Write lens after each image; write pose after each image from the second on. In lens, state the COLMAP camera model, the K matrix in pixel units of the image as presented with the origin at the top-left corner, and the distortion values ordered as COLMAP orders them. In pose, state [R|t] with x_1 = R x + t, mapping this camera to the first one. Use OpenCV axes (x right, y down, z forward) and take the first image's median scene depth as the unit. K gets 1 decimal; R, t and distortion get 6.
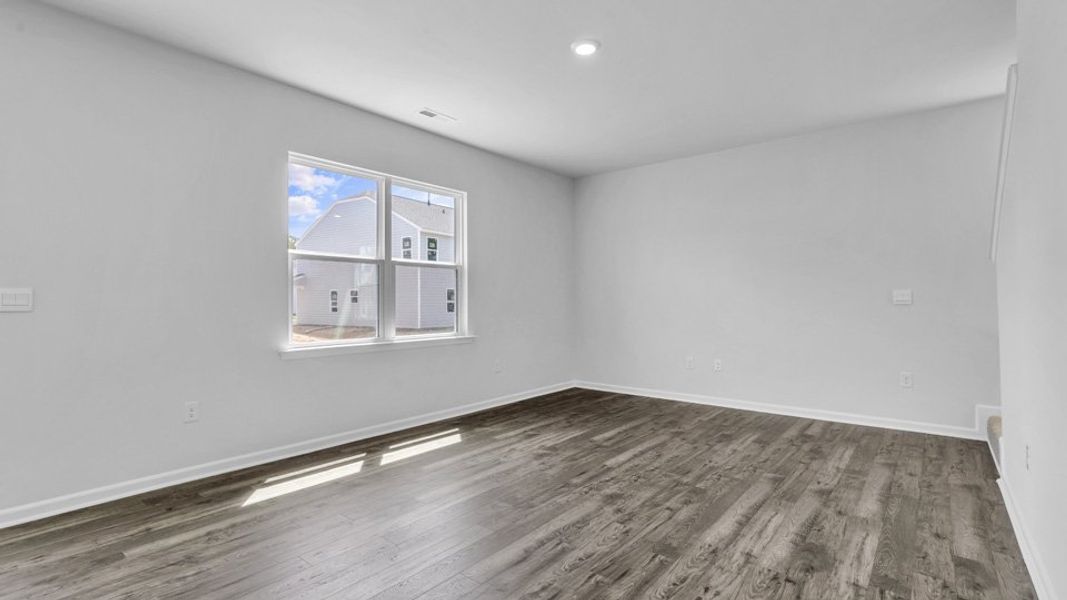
lens RADIAL K [[501.0, 0, 538.2], [0, 501.0, 297.1], [0, 0, 1]] dist [0.014399, 0.000673]
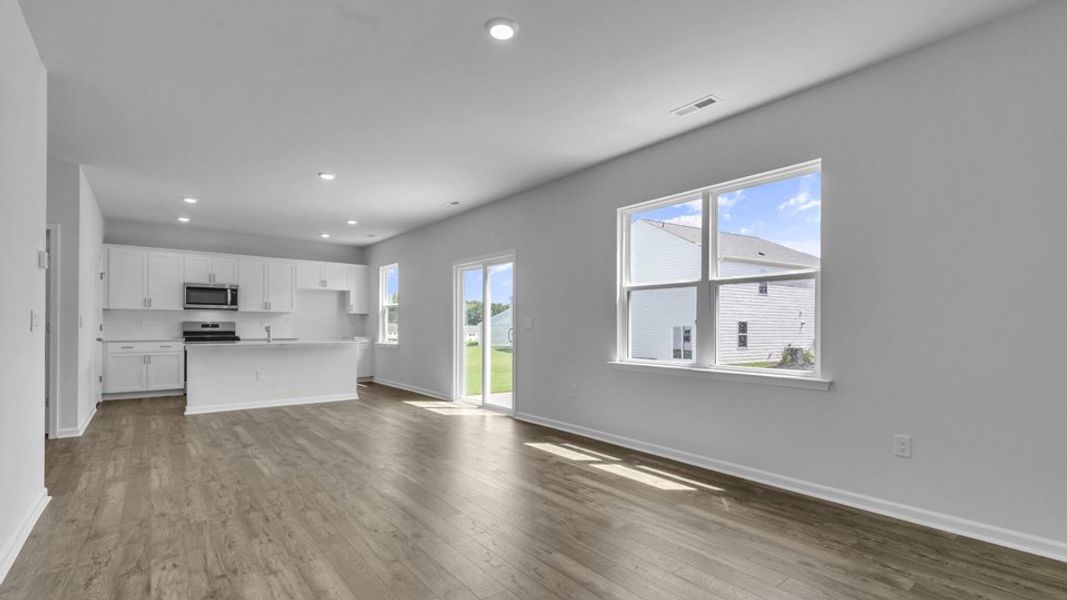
lens RADIAL K [[501.0, 0, 537.5], [0, 501.0, 321.9], [0, 0, 1]] dist [0.014399, 0.000673]
pose [[-0.248411, -0.005565, -0.968639, 0.836587], [0.007392, 0.999943, -0.007641, 0.009372], [0.968627, -0.009058, -0.248356, 1.162397]]
